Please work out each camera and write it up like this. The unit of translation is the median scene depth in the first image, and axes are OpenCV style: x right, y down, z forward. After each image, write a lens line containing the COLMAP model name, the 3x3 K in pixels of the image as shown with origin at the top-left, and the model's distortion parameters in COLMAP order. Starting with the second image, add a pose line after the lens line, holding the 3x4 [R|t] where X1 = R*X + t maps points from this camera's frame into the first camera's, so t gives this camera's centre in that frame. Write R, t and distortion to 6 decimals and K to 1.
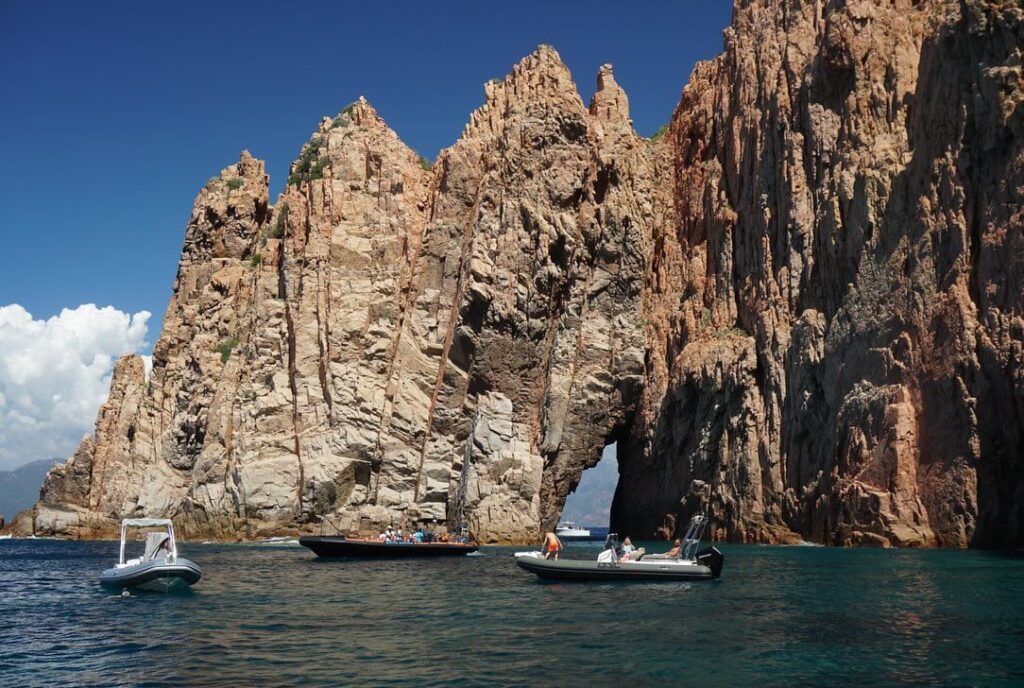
lens RADIAL K [[1231.3, 0, 512.0], [0, 1231.3, 344.0], [0, 0, 1]] dist [-0.026659, -0.012437]
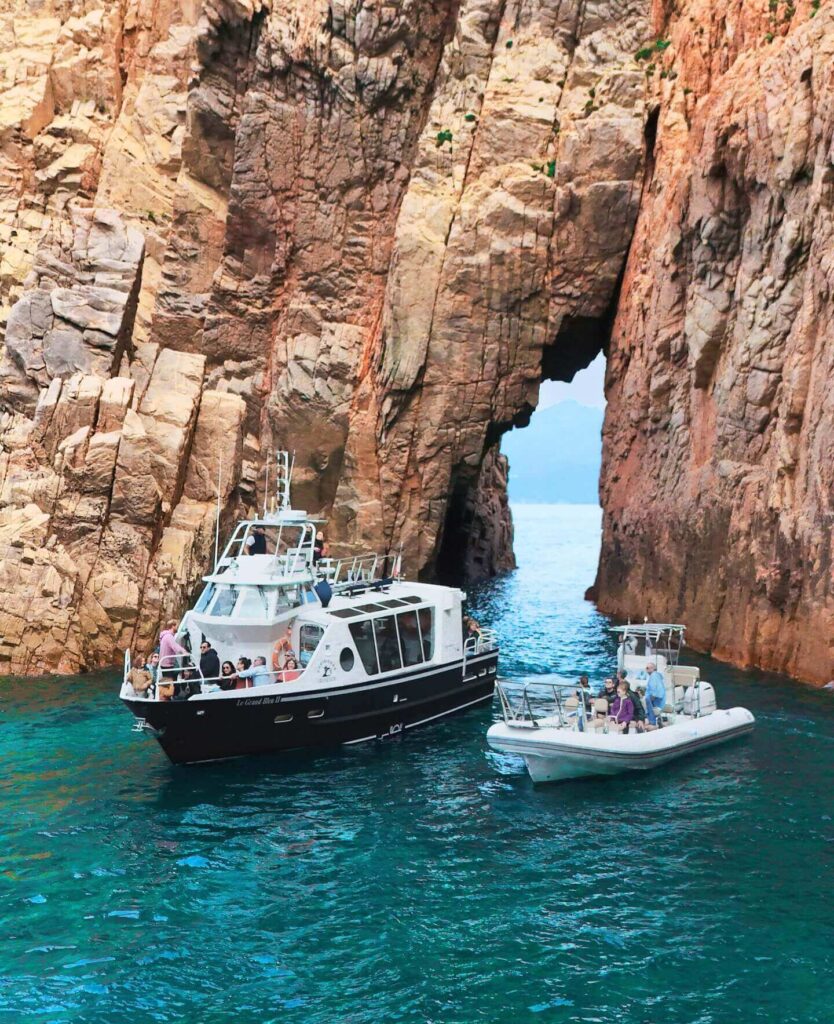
lens RADIAL K [[1315.2, 0, 368.1], [0, 1315.2, 513.6], [0, 0, 1]] dist [0.240968, -0.724394]
pose [[0.957263, 0.008537, -0.289092, 0.144704], [0.037649, 0.987381, 0.153825, 0.059546], [0.286758, -0.158135, 0.944862, 0.568028]]
